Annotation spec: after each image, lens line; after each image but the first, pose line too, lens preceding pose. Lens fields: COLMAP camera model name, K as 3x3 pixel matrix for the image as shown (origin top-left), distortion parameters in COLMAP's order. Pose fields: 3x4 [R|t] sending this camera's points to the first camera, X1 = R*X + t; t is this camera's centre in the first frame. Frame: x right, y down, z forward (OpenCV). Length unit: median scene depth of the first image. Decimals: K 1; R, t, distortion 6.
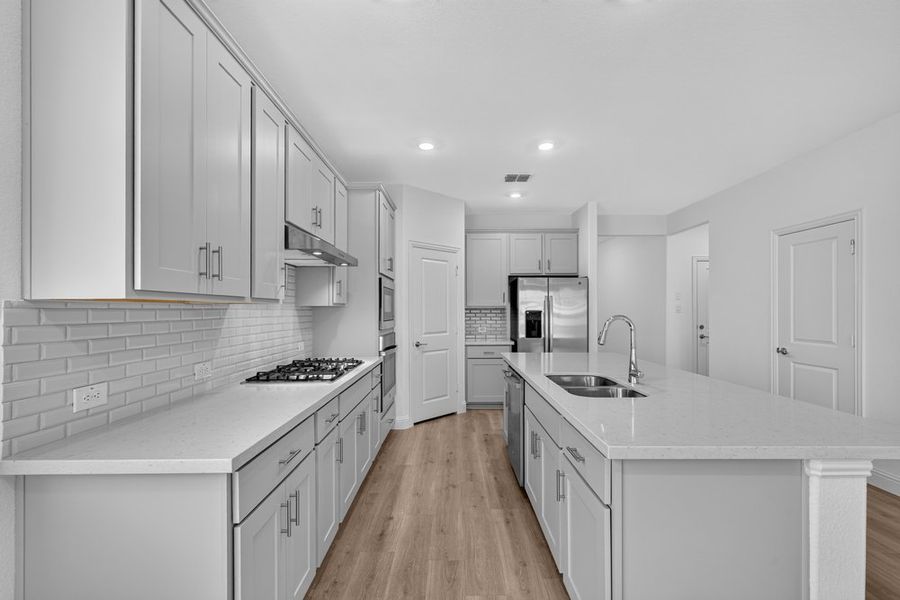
lens RADIAL K [[384.8, 0, 442.2], [0, 384.8, 308.9], [0, 0, 1]] dist [0.021716, -0.000065]
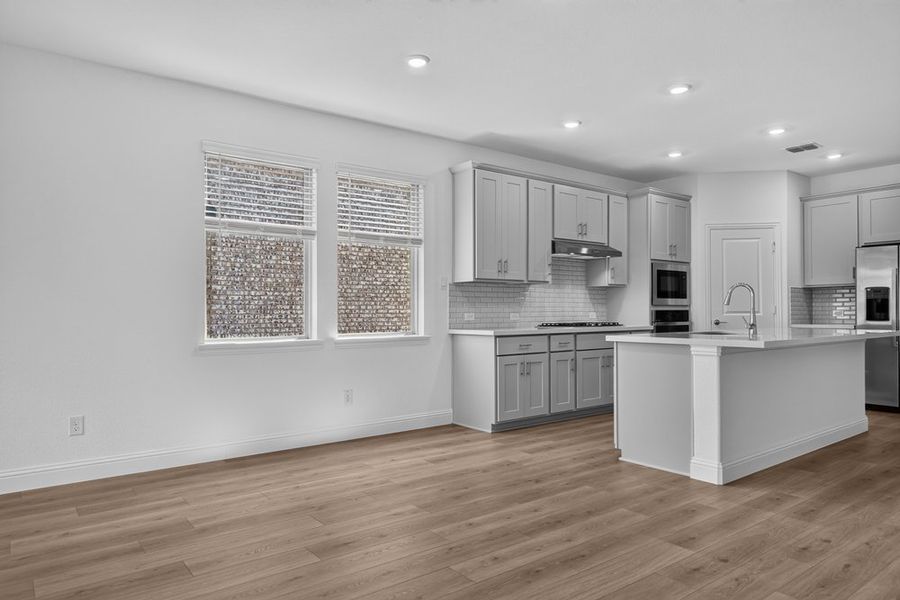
lens RADIAL K [[587.1, 0, 453.4], [0, 587.1, 303.0], [0, 0, 1]] dist [0.001064, -0.000253]
pose [[0.614848, -0.011551, -0.788561, 1.071361], [0.004464, 0.999928, -0.011167, 0.076898], [0.788633, 0.003346, 0.614855, -0.767937]]
